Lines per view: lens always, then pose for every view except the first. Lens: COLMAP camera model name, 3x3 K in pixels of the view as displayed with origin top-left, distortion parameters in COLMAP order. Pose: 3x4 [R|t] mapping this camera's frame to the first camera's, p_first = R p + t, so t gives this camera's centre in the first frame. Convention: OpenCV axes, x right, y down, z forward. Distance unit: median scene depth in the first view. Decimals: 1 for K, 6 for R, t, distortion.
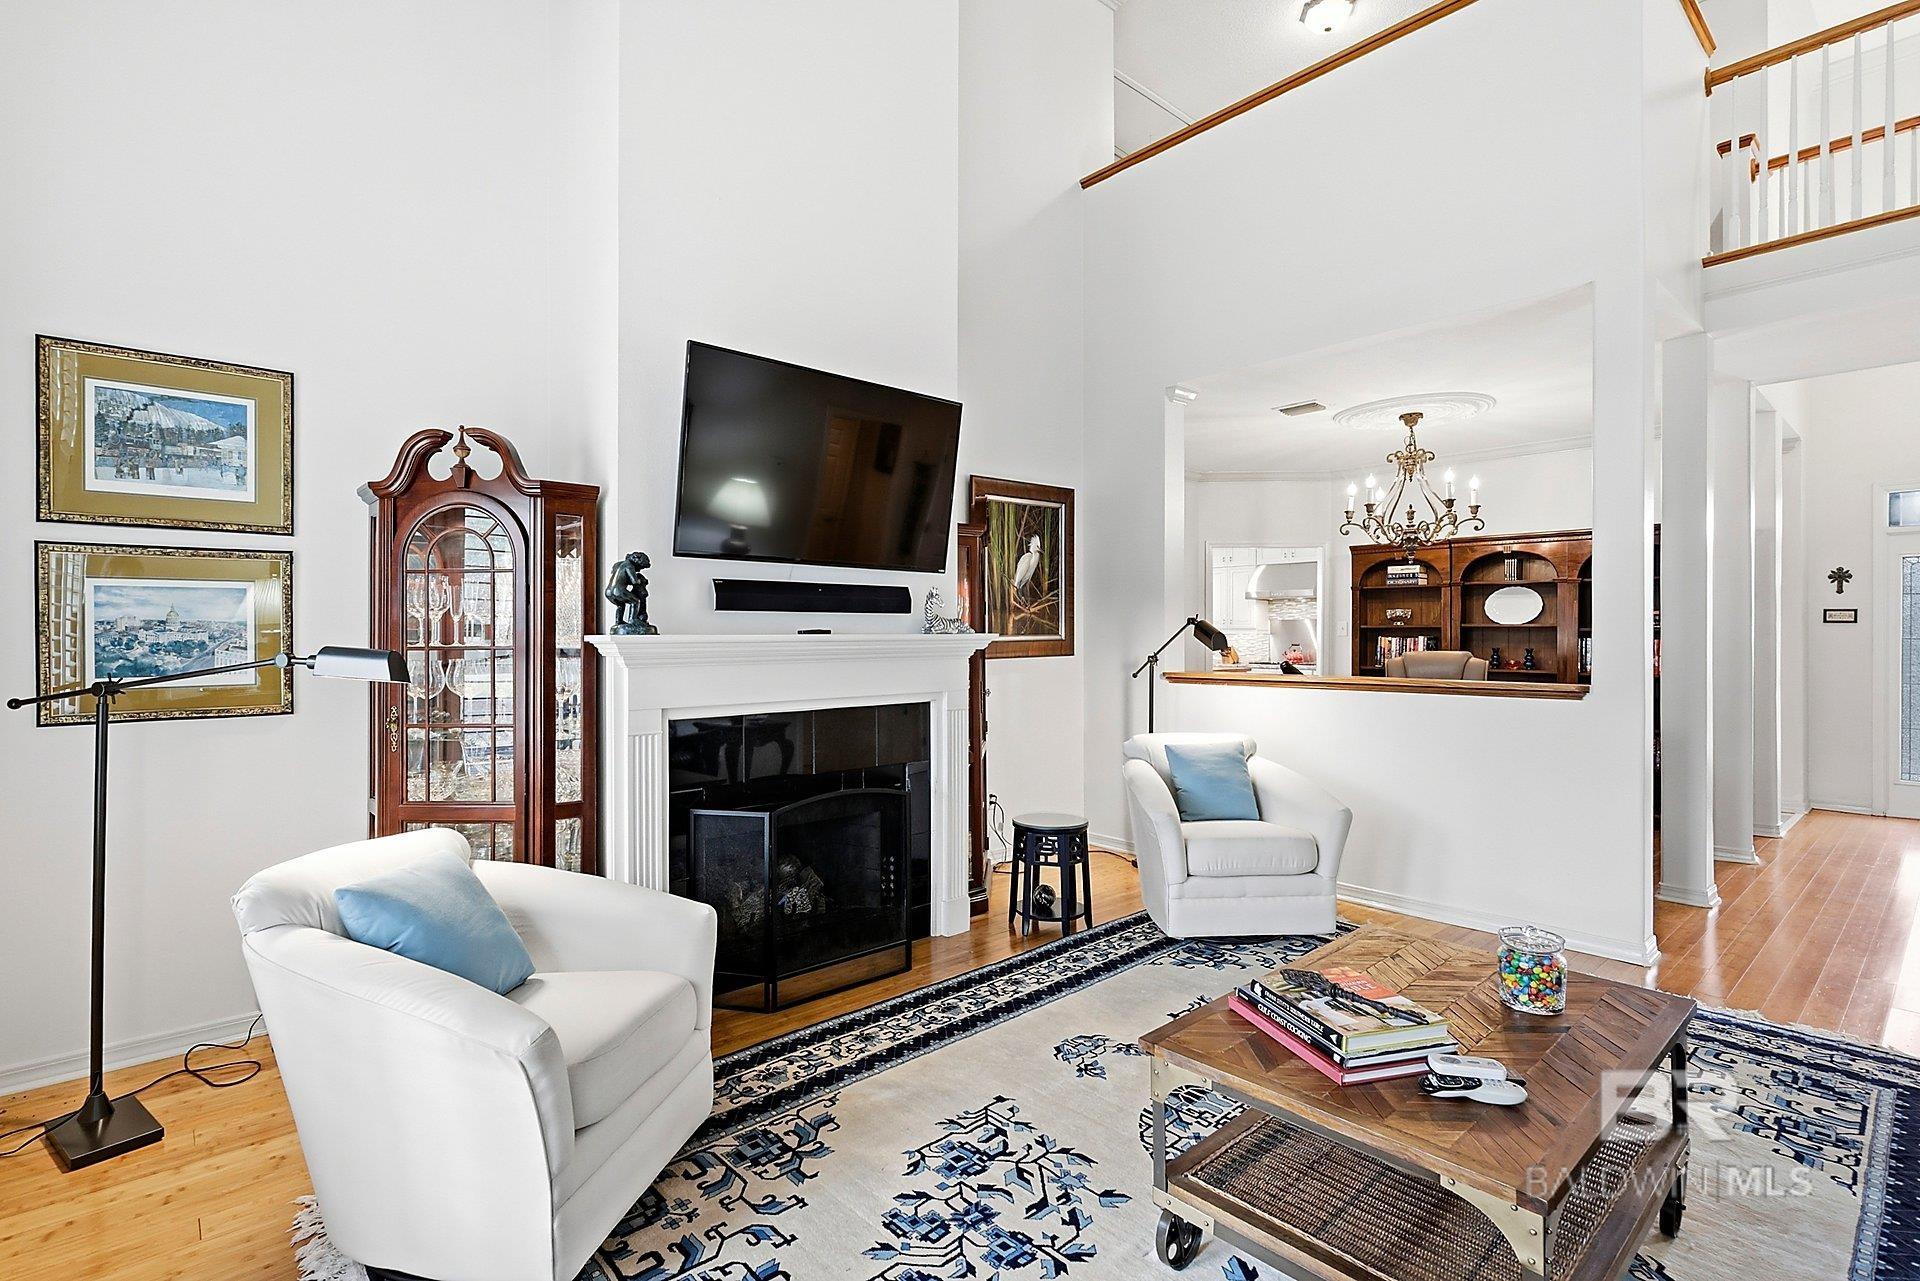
lens RADIAL K [[906.9, 0, 956.6], [0, 906.9, 646.0], [0, 0, 1]] dist [-0.002813, -0.000018]
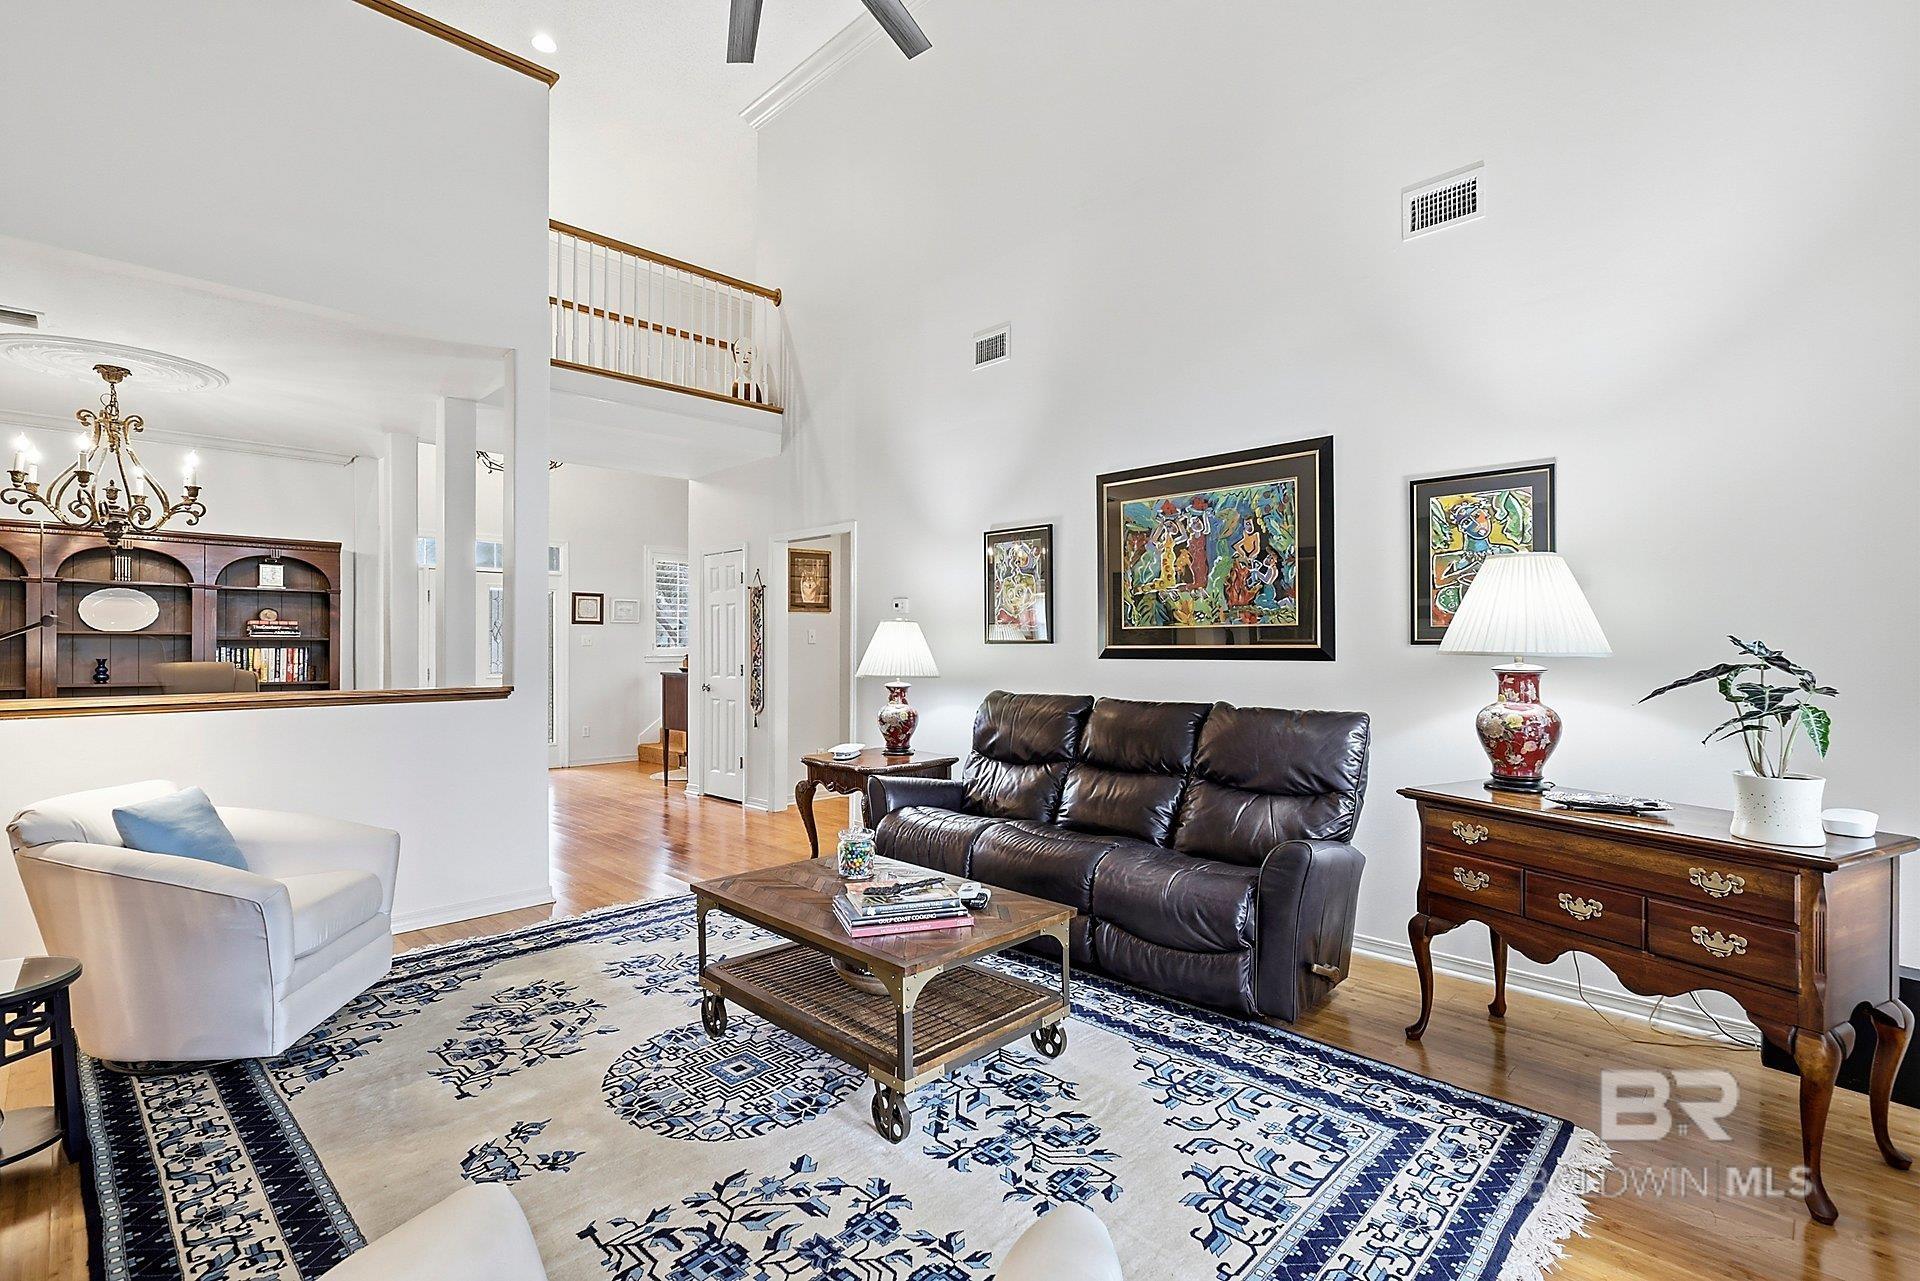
lens RADIAL K [[884.5, 0, 932.6], [0, 884.5, 648.5], [0, 0, 1]] dist [-0.000843, 0.000221]
pose [[-0.044881, -0.000027, 0.998992, -0.536017], [0.009226, 0.999957, 0.000441, -0.001896], [-0.998950, 0.009237, -0.044879, 0.538230]]
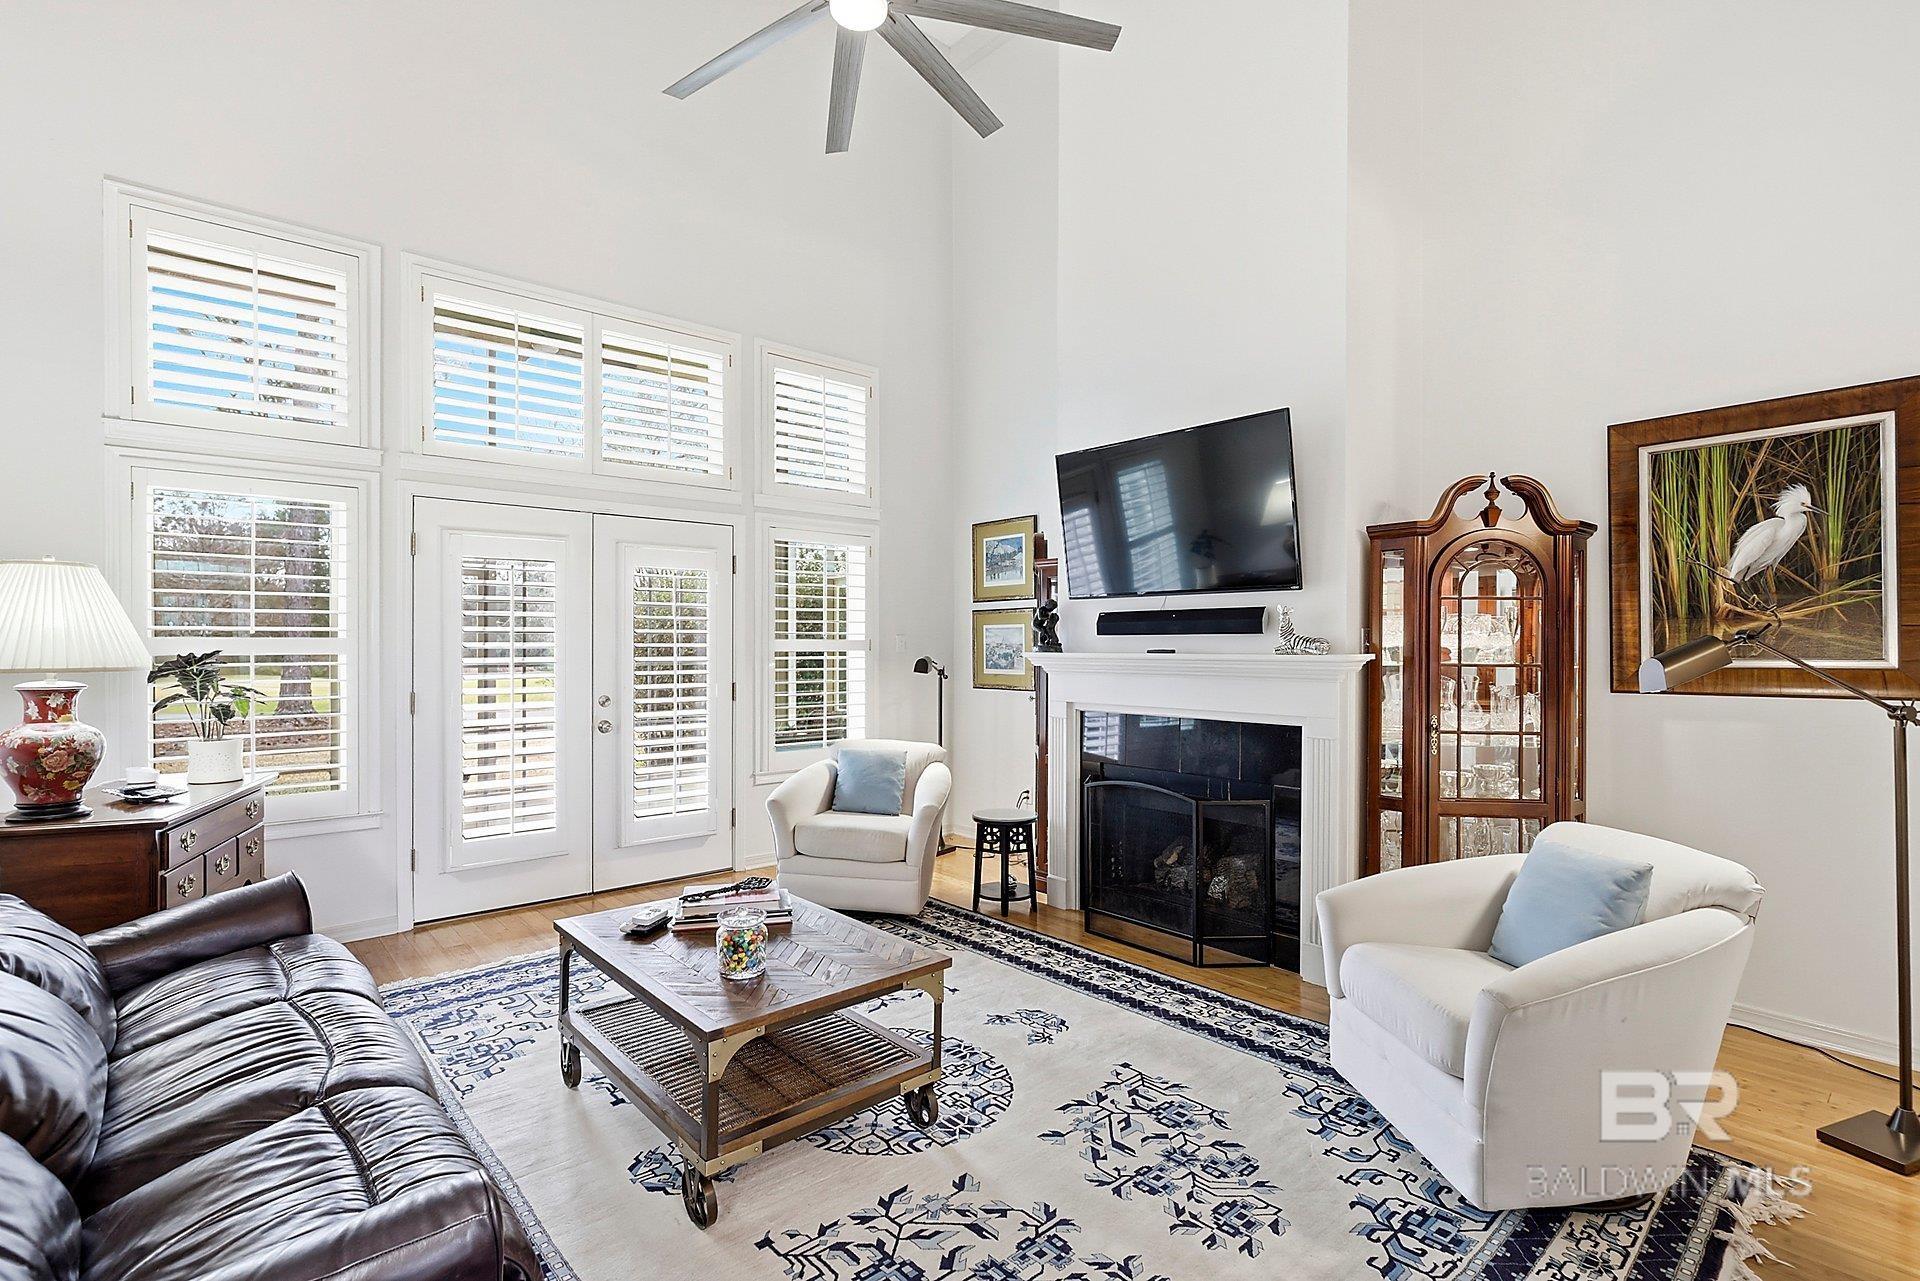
lens RADIAL K [[906.9, 0, 956.6], [0, 906.9, 646.0], [0, 0, 1]] dist [-0.002813, -0.000018]
pose [[-0.012785, 0.005949, -0.999901, 1.056152], [-0.011824, 0.999911, 0.006100, -0.026958], [0.999848, 0.011901, -0.012714, 0.747206]]
